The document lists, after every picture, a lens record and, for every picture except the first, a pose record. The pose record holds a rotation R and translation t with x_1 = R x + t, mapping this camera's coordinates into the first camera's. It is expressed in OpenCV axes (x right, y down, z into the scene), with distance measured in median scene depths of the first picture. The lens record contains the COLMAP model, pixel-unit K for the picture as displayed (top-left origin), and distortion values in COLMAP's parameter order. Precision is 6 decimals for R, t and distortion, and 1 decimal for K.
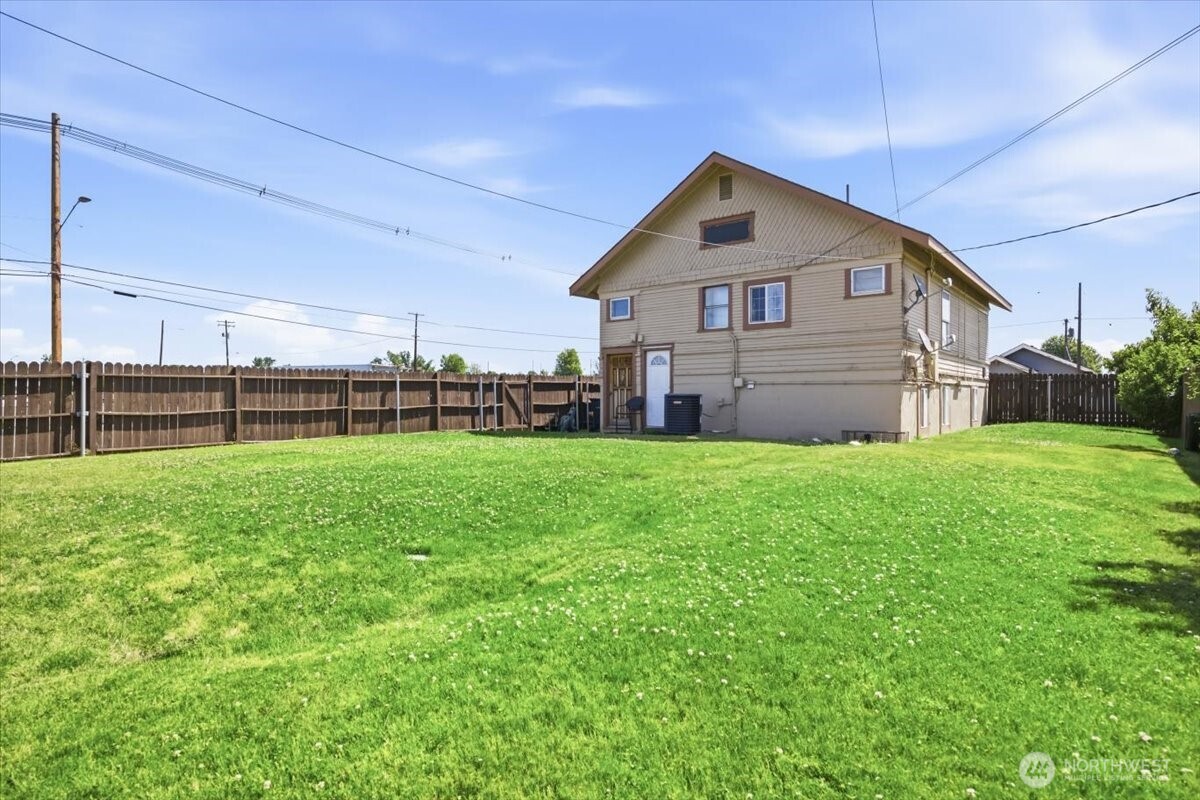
lens RADIAL K [[612.1, 0, 601.6], [0, 612.1, 400.7], [0, 0, 1]] dist [0.000833, 0.000020]
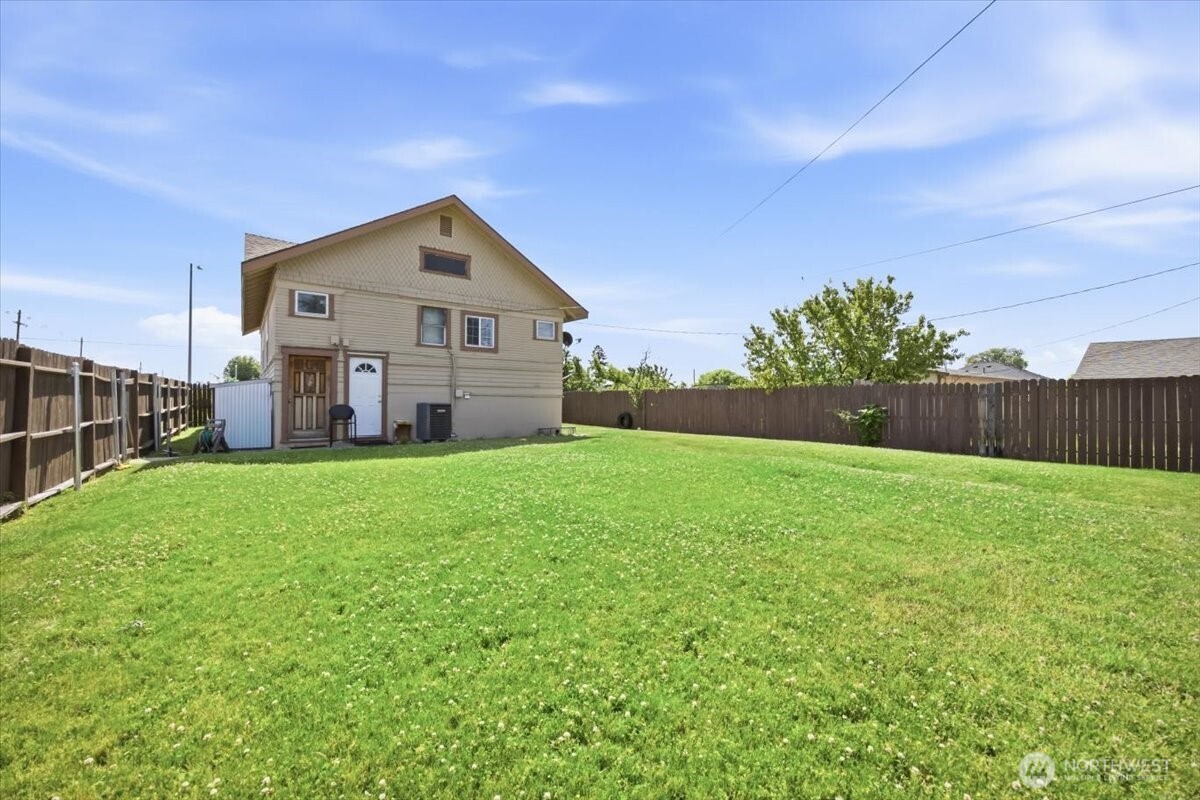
lens RADIAL K [[483.2, 0, 601.5], [0, 483.2, 401.5], [0, 0, 1]] dist [-0.000080, 0.000022]
pose [[0.256189, 0.010137, 0.966573, -0.589980], [0.004120, 0.999924, -0.011579, -0.001829], [-0.966618, 0.006948, 0.256128, 0.467582]]
